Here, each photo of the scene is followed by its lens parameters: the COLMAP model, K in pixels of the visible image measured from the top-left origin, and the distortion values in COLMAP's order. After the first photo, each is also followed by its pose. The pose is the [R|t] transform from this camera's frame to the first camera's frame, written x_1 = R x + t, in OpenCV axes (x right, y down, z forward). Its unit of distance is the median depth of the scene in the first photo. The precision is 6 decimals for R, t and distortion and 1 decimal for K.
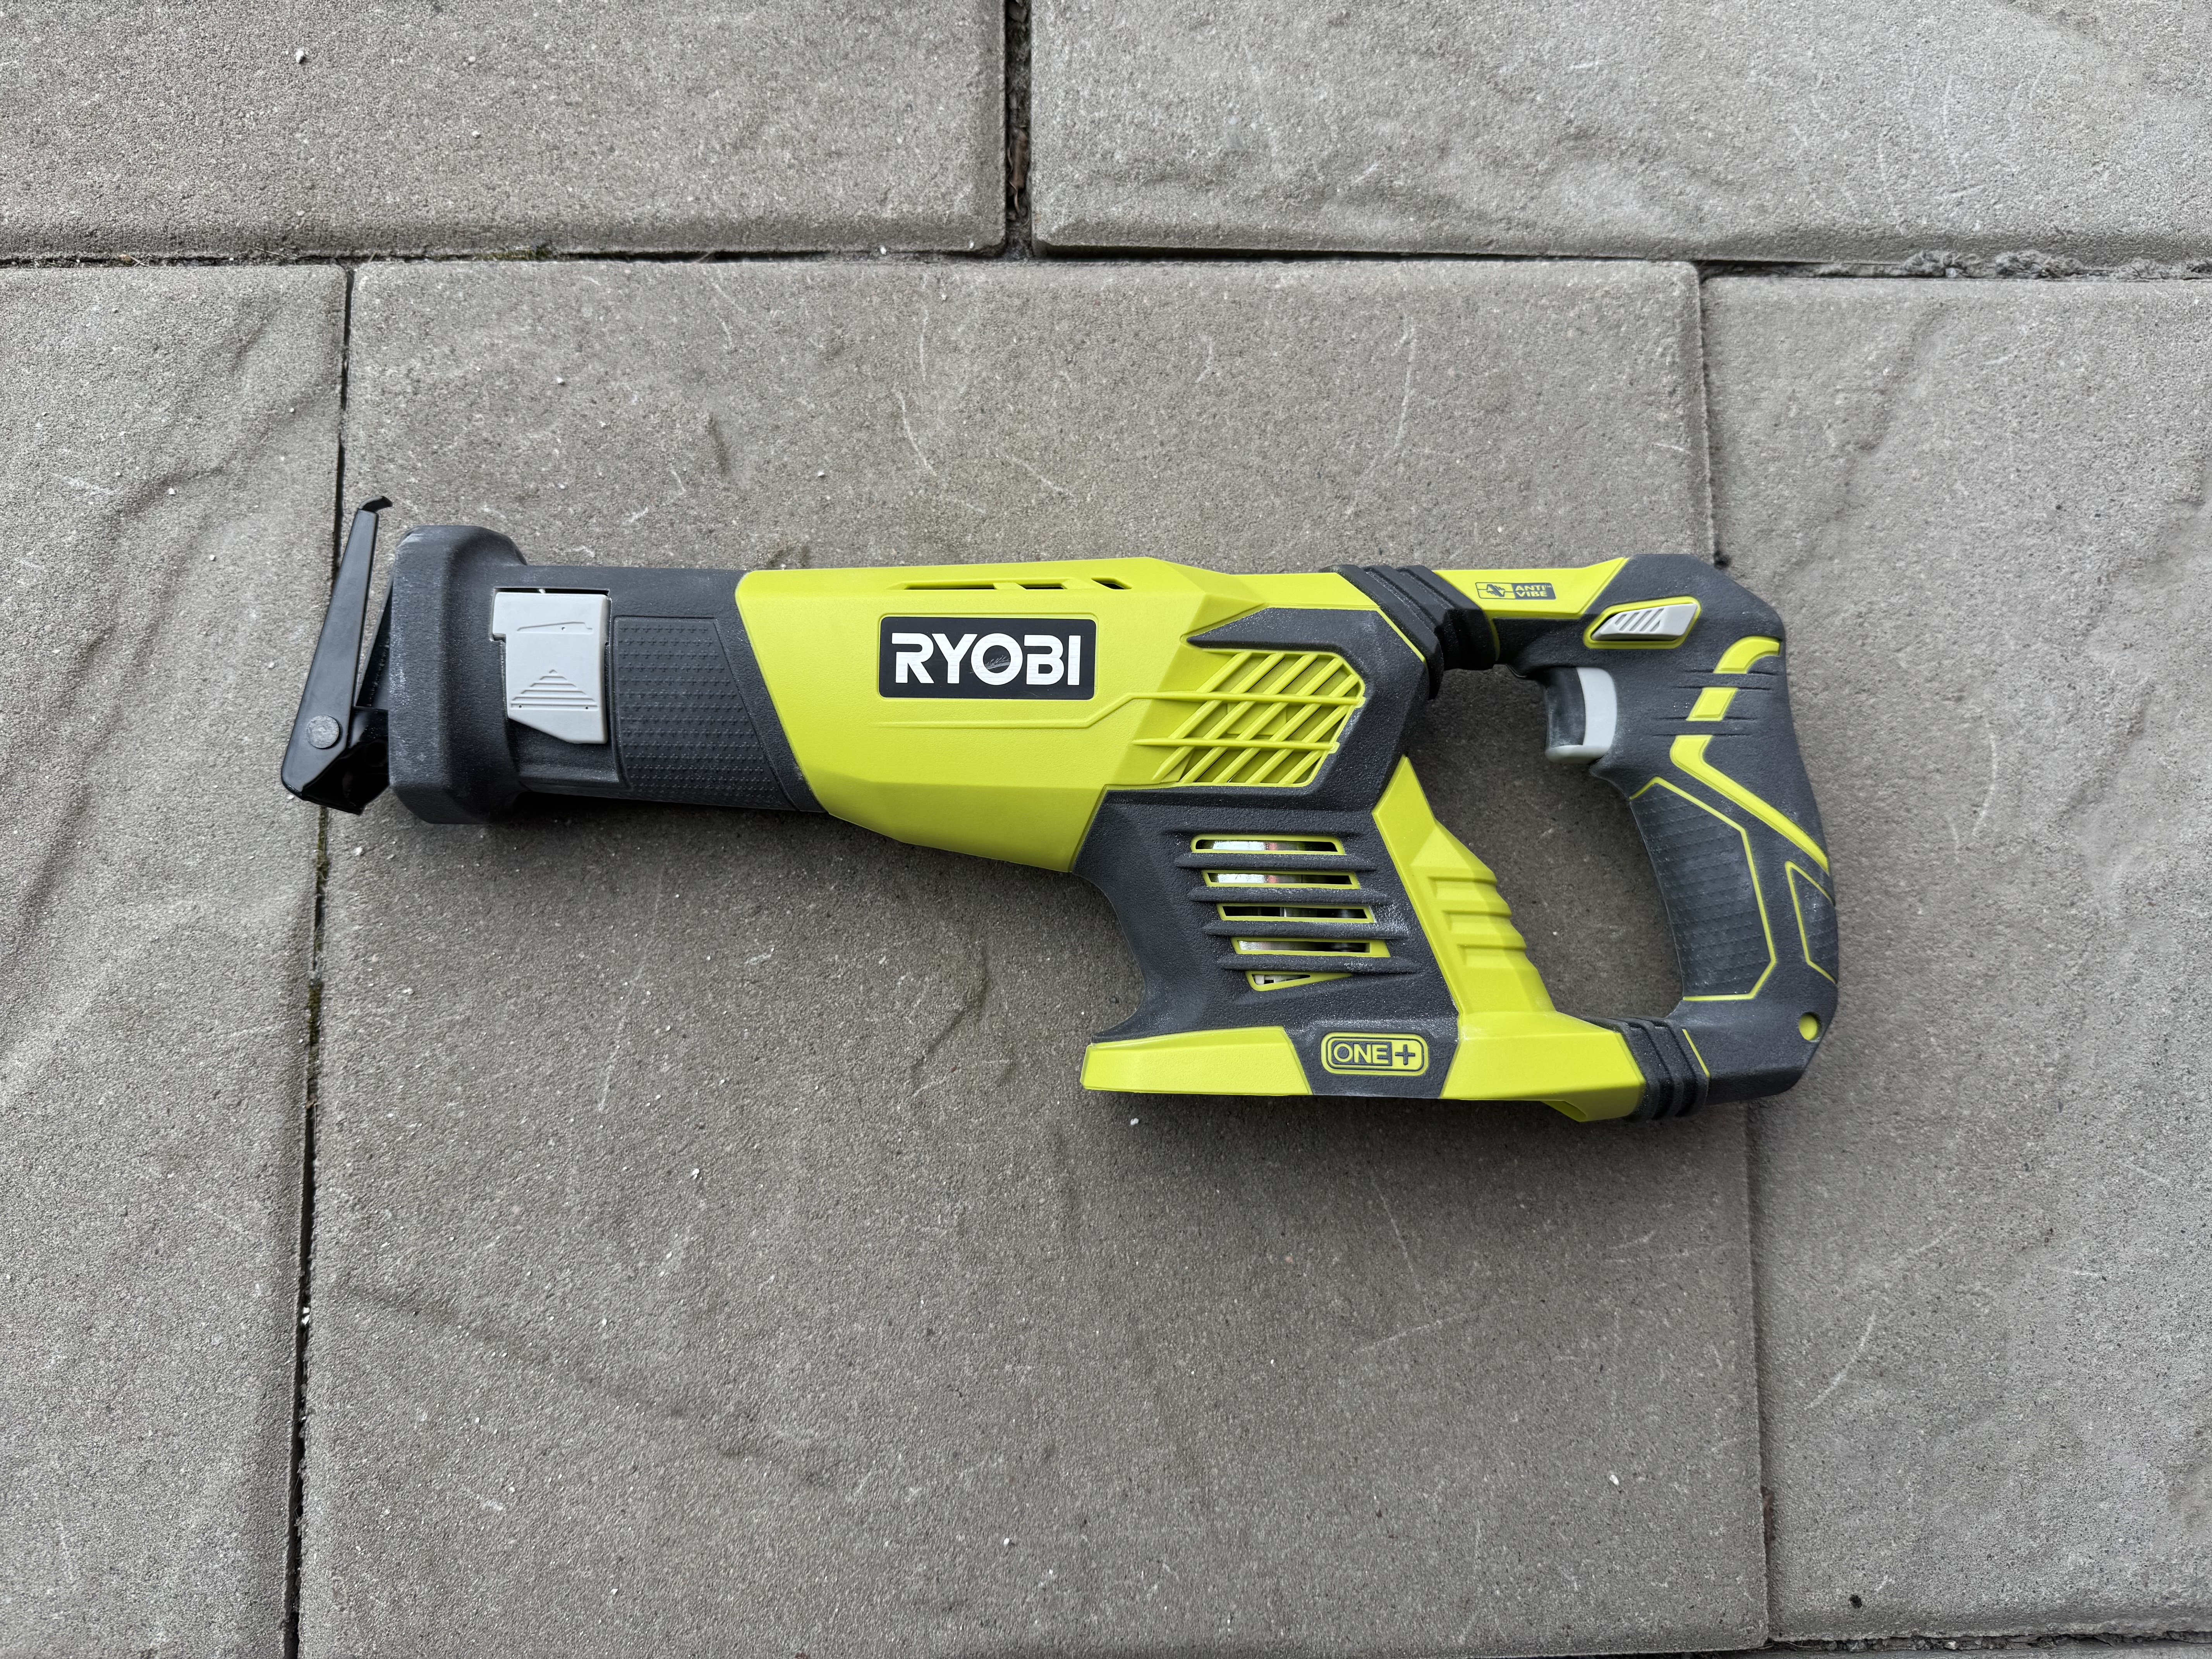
lens RADIAL K [[1570.5, 0, 1106.0], [0, 1570.5, 837.7], [0, 0, 1]] dist [-0.018510, 0.002463]
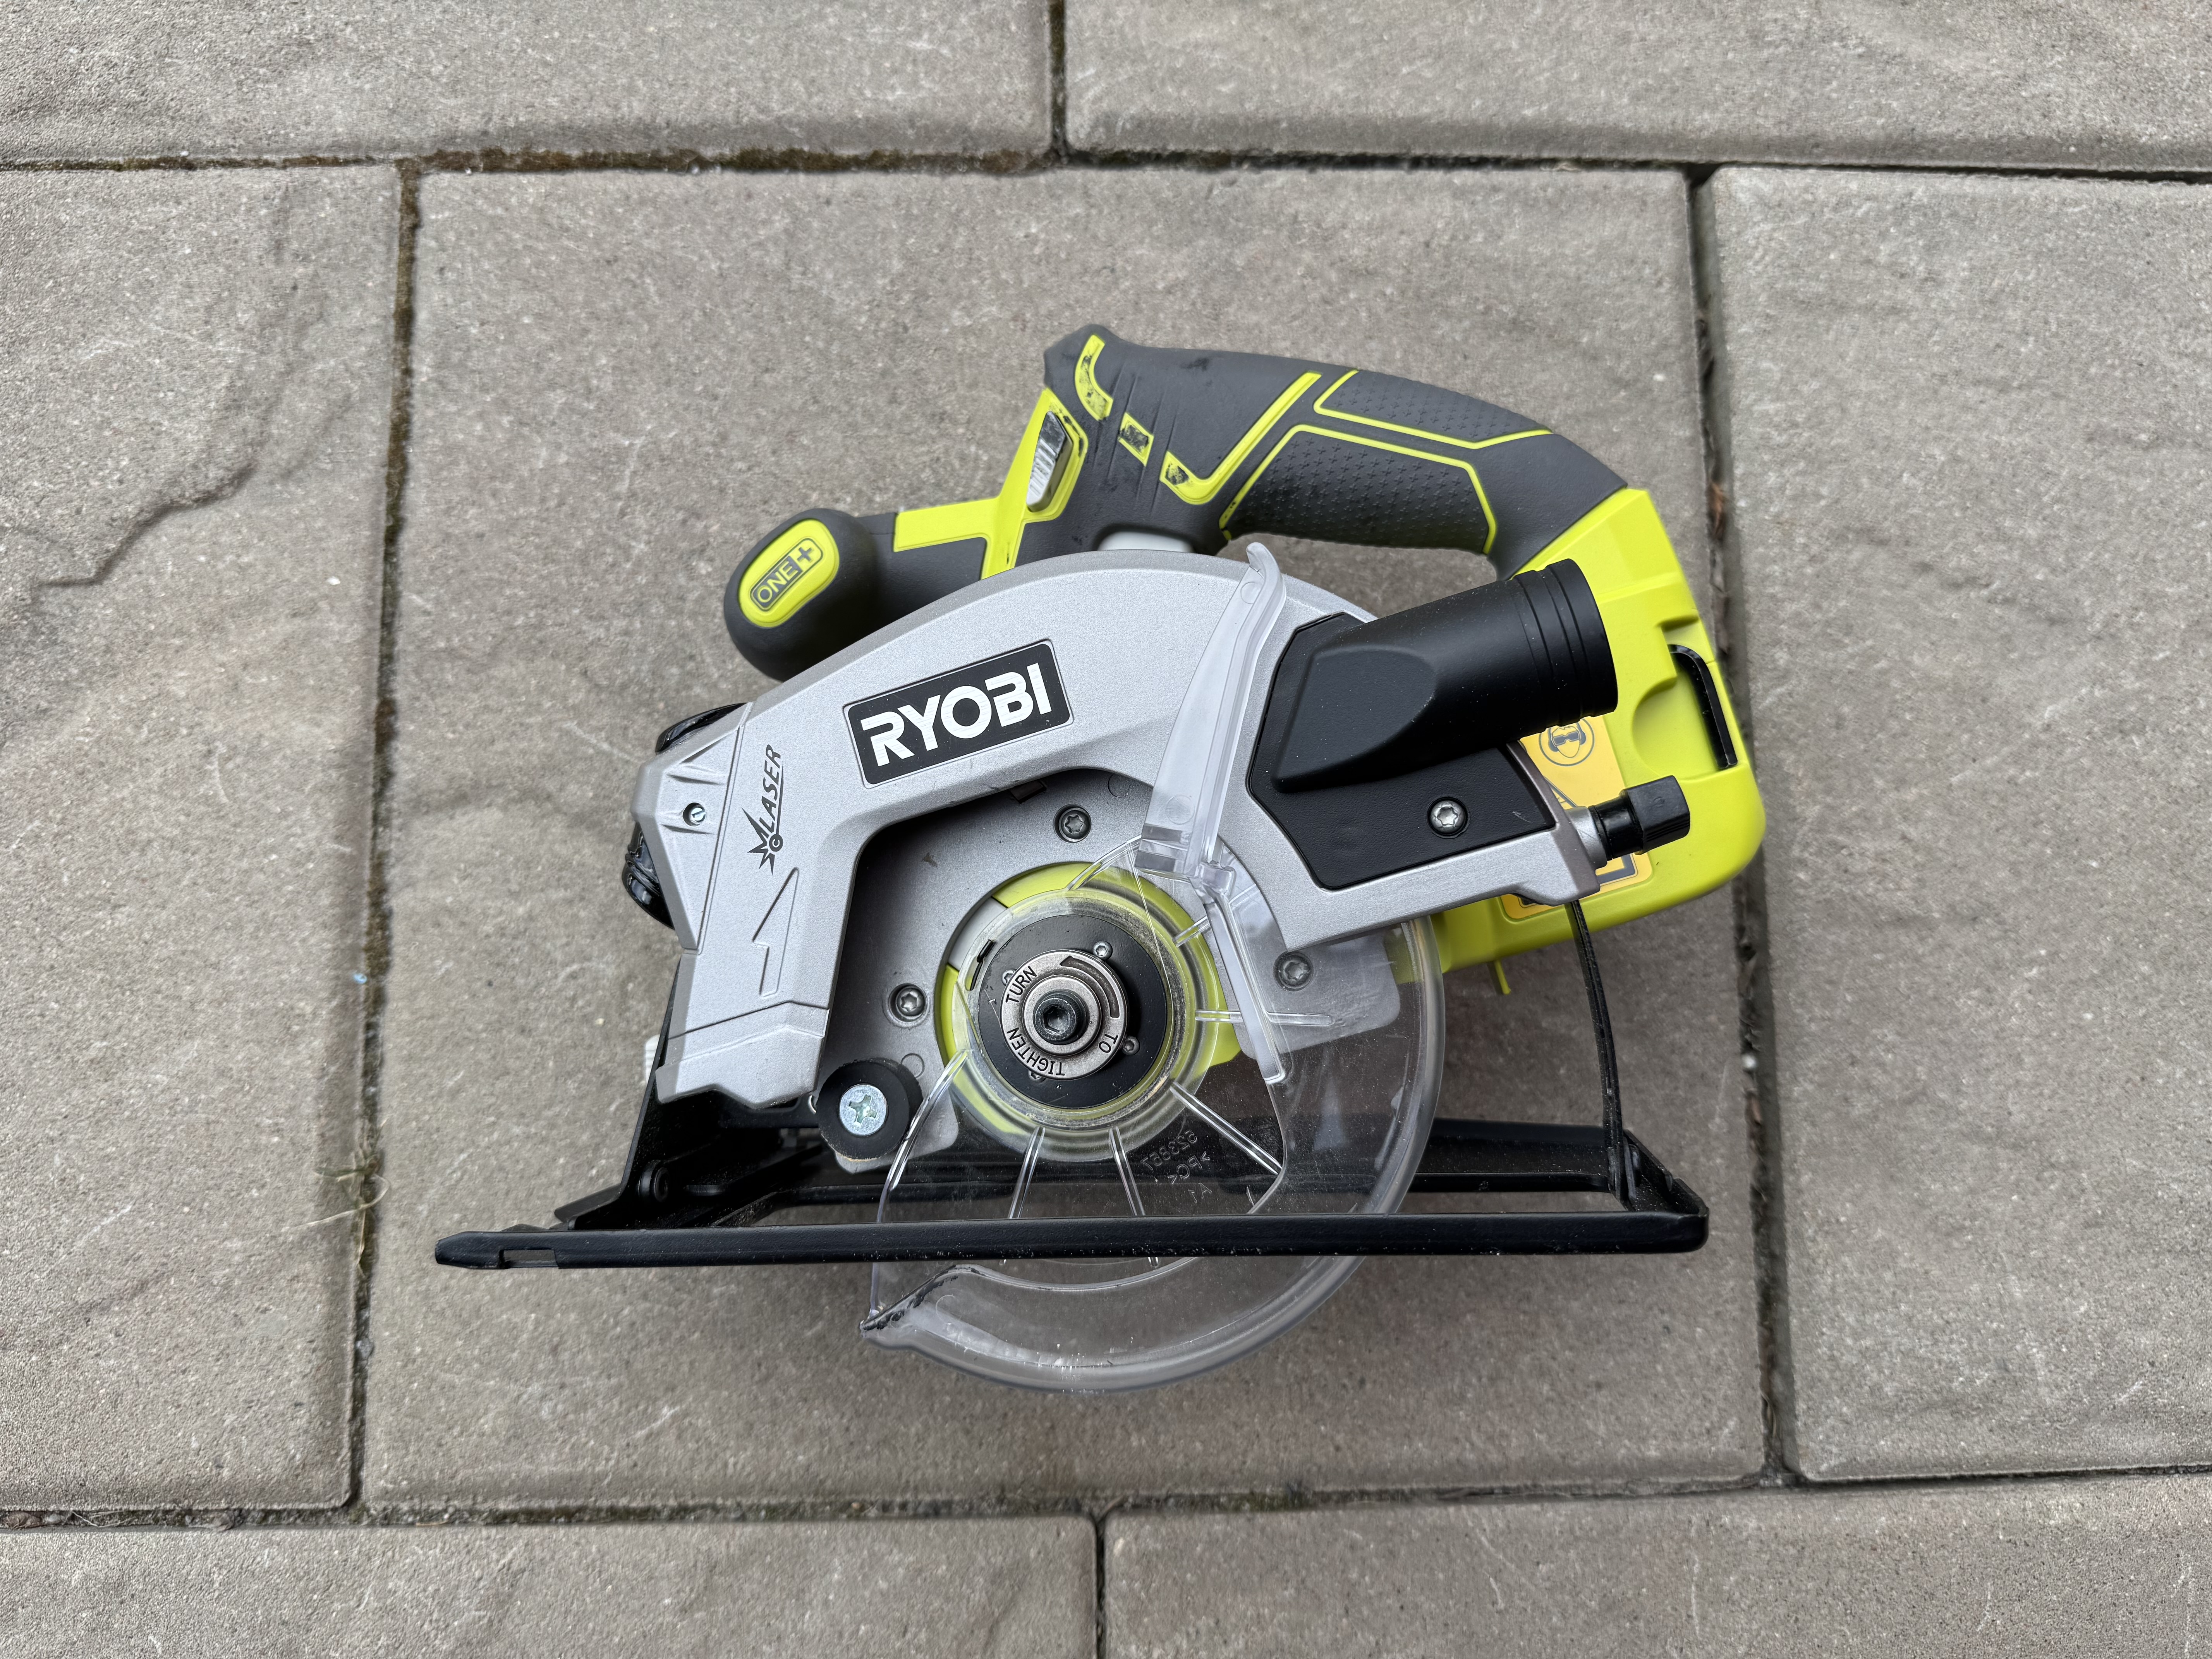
lens RADIAL K [[1581.6, 0, 1105.1], [0, 1581.6, 879.9], [0, 0, 1]] dist [-0.023721, 0.003223]
pose [[0.999937, -0.002731, 0.010878, -0.495356], [0.002955, 0.999784, -0.020591, -0.745969], [-0.010819, 0.020622, 0.999729, 0.028606]]
